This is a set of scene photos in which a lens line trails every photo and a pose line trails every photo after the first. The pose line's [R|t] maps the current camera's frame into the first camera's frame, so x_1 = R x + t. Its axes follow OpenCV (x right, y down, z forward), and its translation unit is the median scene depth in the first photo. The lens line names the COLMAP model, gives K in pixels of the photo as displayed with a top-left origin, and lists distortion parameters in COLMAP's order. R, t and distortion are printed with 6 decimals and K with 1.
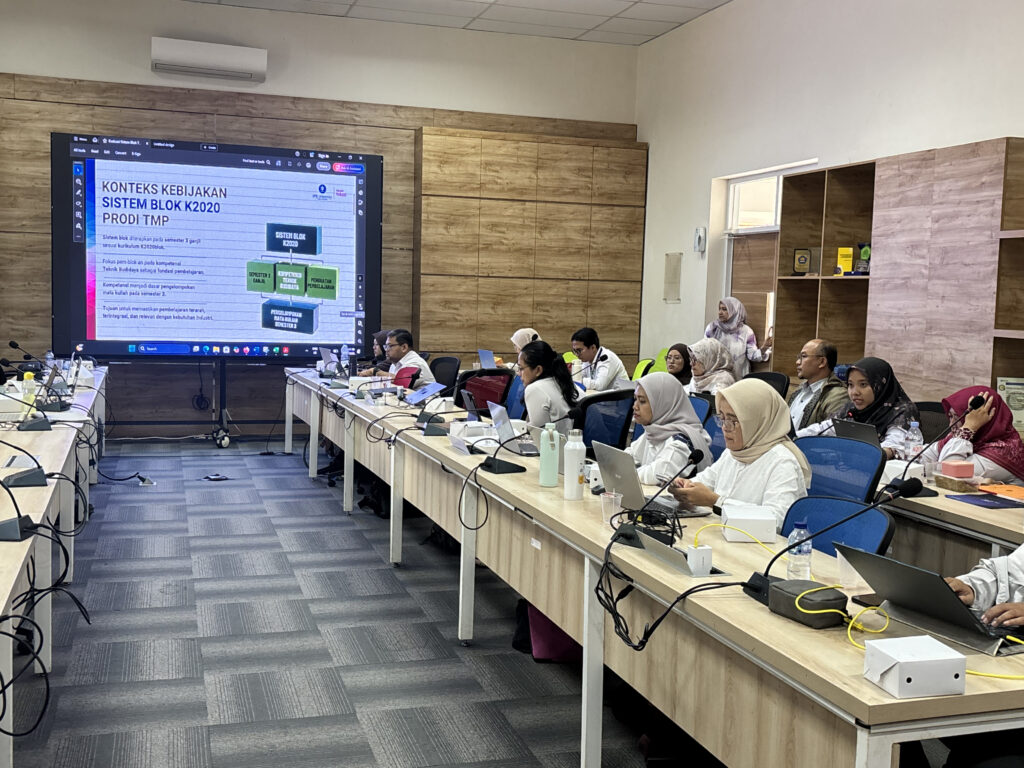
lens RADIAL K [[1138.2, 0, 512.3], [0, 1138.2, 391.8], [0, 0, 1]] dist [0.205191, -0.631885]
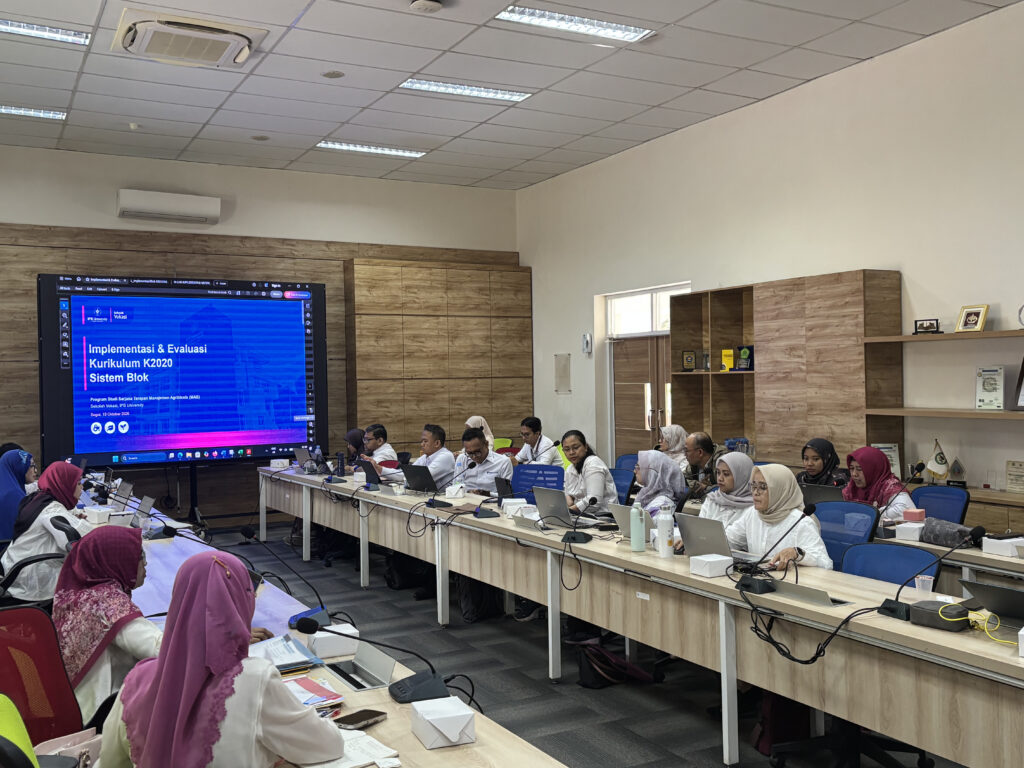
lens RADIAL K [[996.0, 0, 512.0], [0, 996.0, 384.0], [0, 0, 1]] dist [0.198396, -0.560184]
pose [[0.979990, -0.047136, 0.193383, -0.124280], [0.062289, 0.995382, -0.073038, -0.012831], [-0.189048, 0.083622, 0.978401, -0.047598]]
